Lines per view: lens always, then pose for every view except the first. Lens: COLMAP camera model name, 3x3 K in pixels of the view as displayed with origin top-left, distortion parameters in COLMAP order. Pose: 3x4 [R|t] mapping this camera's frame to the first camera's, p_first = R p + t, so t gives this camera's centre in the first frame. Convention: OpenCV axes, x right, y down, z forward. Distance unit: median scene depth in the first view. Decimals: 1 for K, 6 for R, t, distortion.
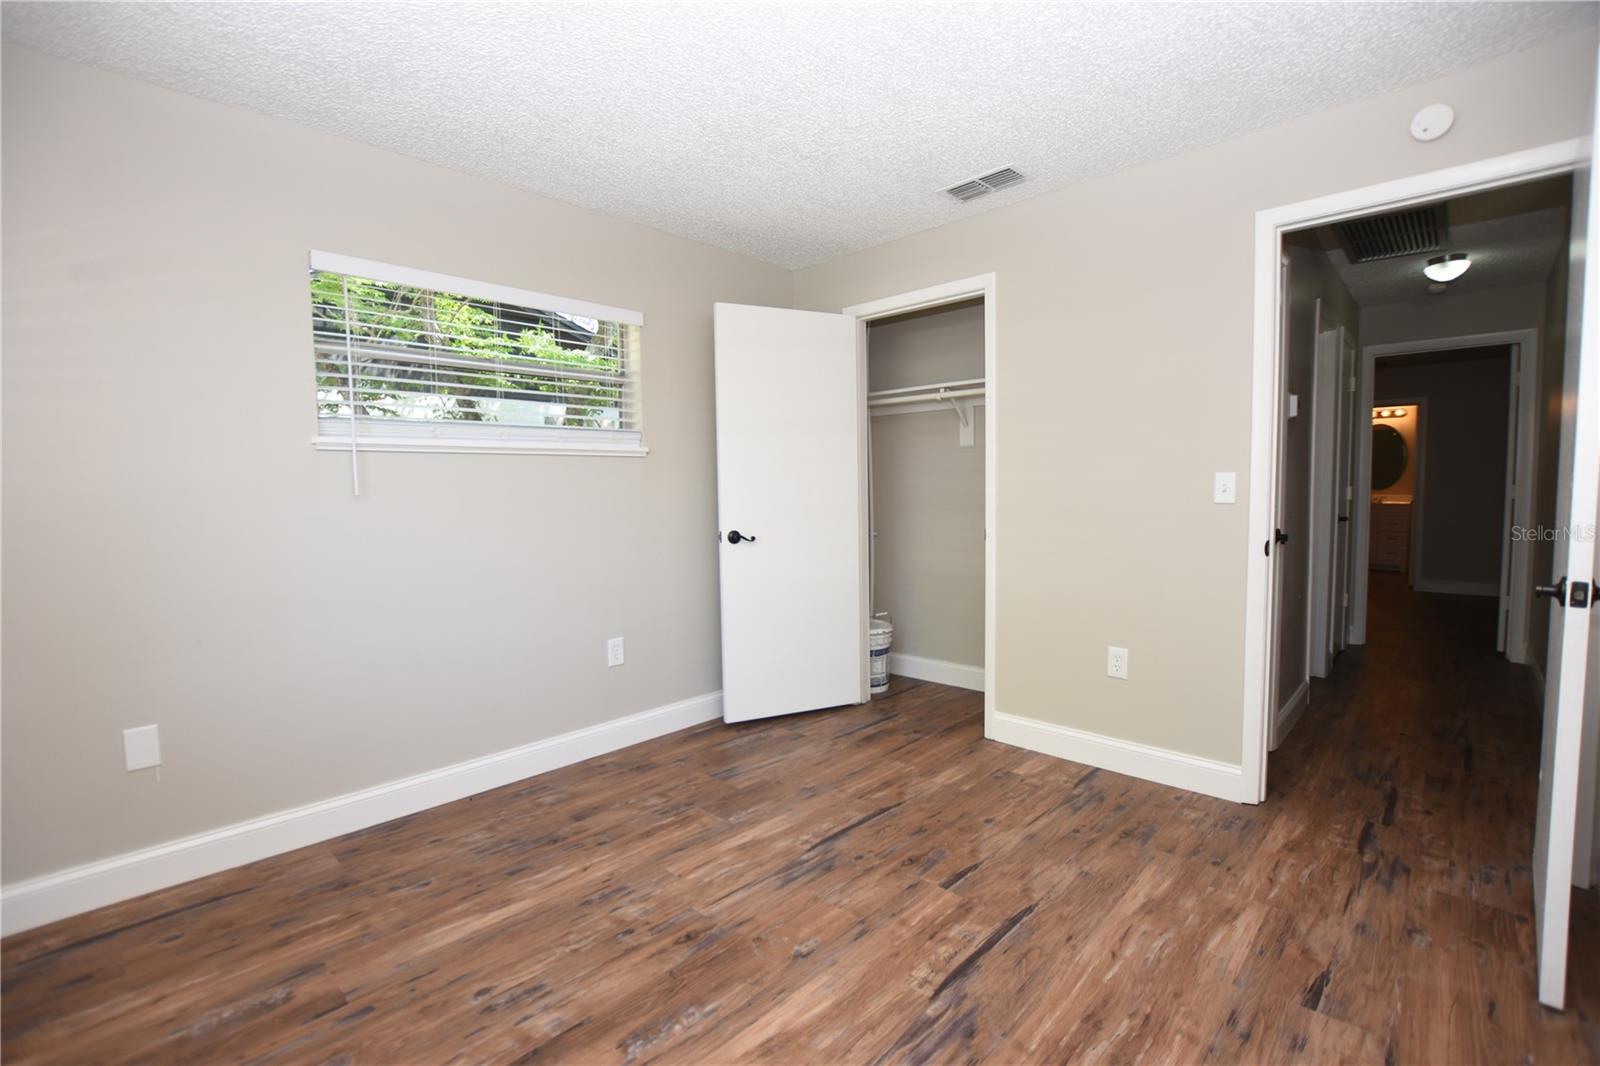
lens RADIAL K [[710.1, 0, 789.2], [0, 710.1, 531.4], [0, 0, 1]] dist [-0.025226, 0.000298]
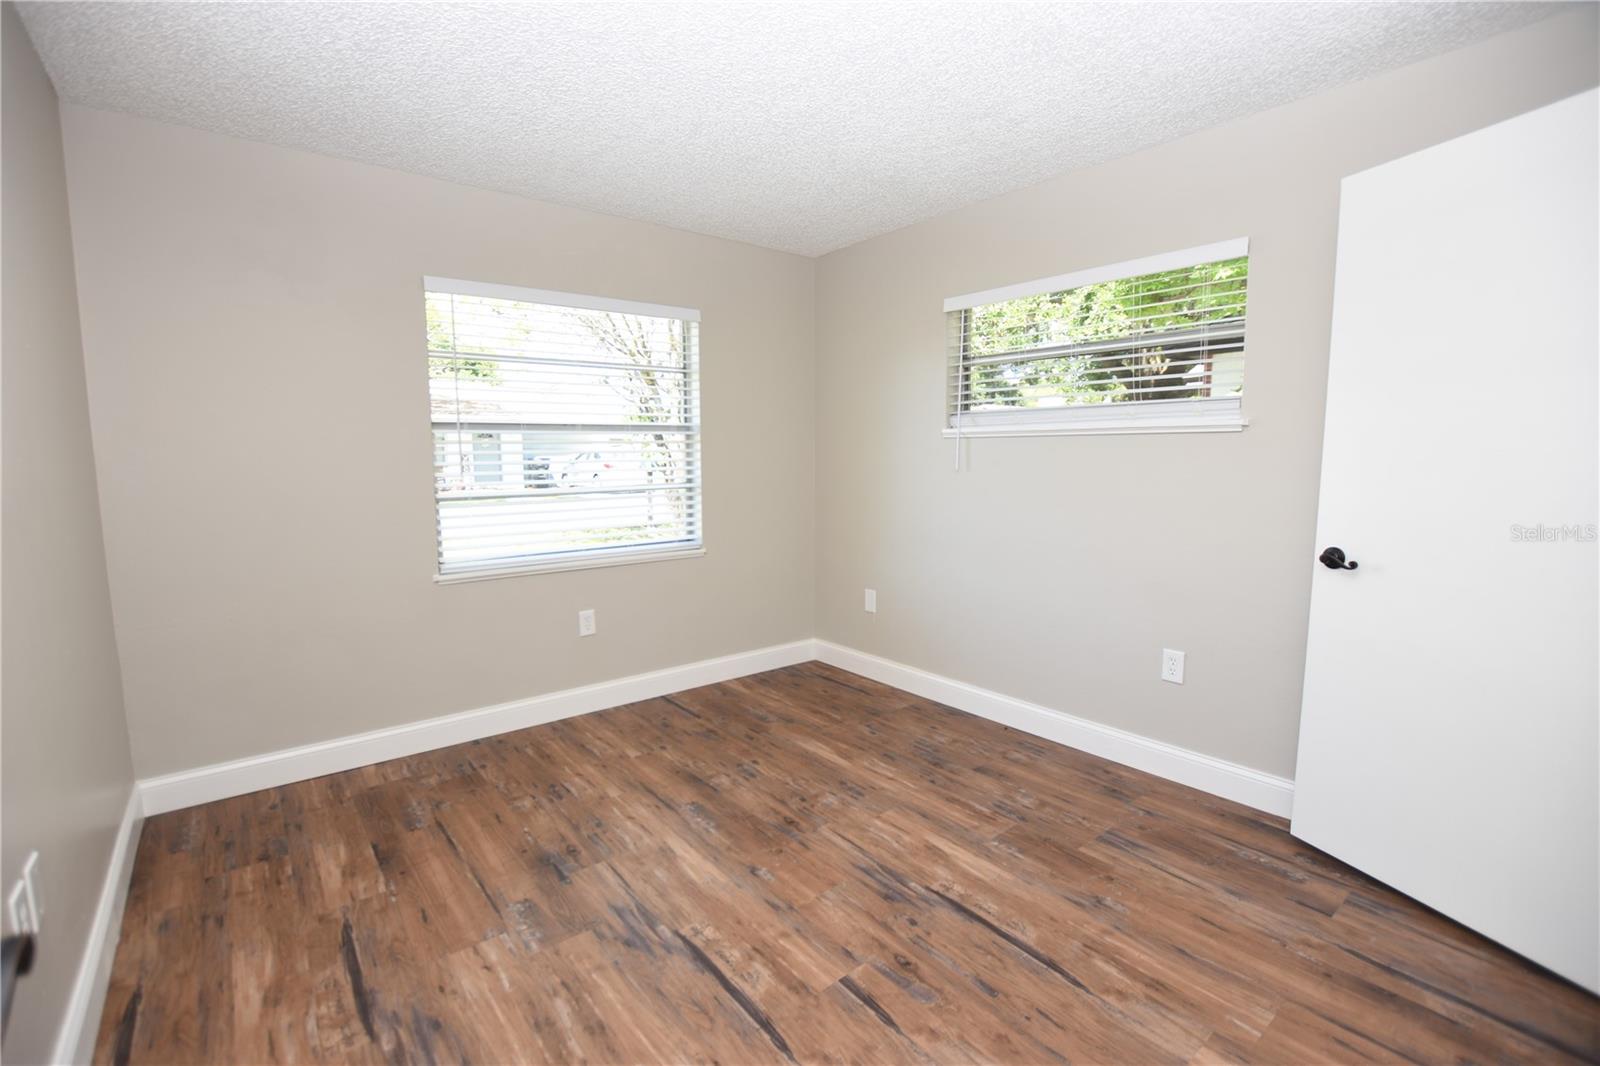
lens RADIAL K [[710.1, 0, 789.2], [0, 710.1, 531.4], [0, 0, 1]] dist [-0.025226, 0.000298]
pose [[-0.125966, 0.122584, -0.984432, 0.922690], [-0.054055, 0.990014, 0.130195, -0.108478], [0.990561, 0.069613, -0.118081, 0.951182]]
